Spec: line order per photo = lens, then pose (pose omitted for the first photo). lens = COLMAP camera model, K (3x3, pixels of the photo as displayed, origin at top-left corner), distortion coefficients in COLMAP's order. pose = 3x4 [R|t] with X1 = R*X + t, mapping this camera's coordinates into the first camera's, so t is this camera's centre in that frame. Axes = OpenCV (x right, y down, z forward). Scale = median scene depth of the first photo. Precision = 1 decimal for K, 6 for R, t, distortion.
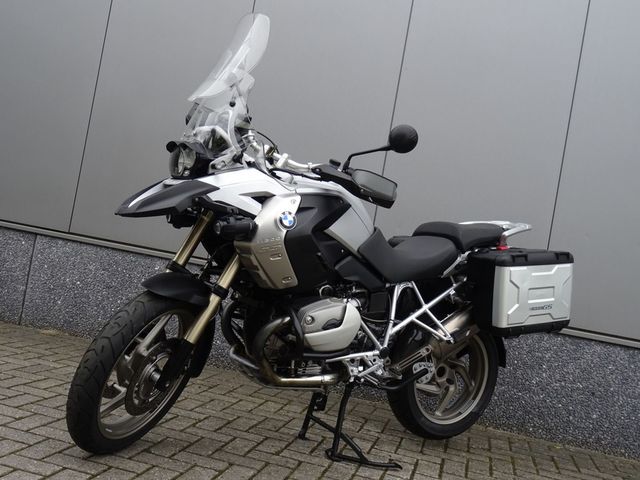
lens RADIAL K [[736.8, 0, 324.9], [0, 736.8, 239.1], [0, 0, 1]] dist [0.019647, 0.000000]
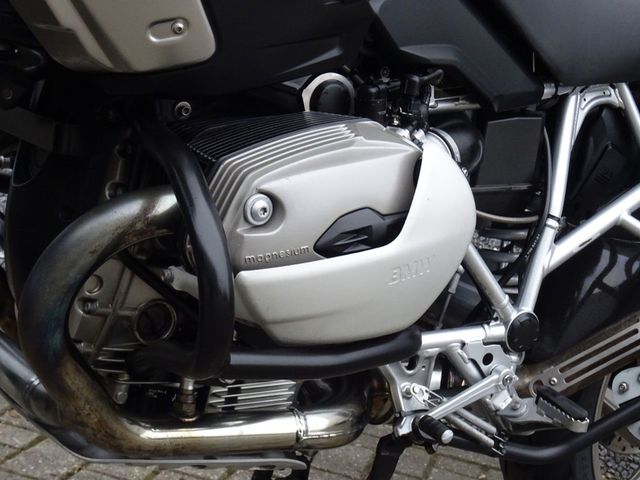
lens RADIAL K [[1255.8, 0, 321.1], [0, 1255.8, 241.7], [0, 0, 1]] dist [0.065785, 0.000000]
pose [[0.998727, 0.035852, 0.035489, -0.014549], [-0.040549, 0.989039, 0.141979, 0.057883], [-0.030010, -0.143238, 0.989233, 0.559456]]
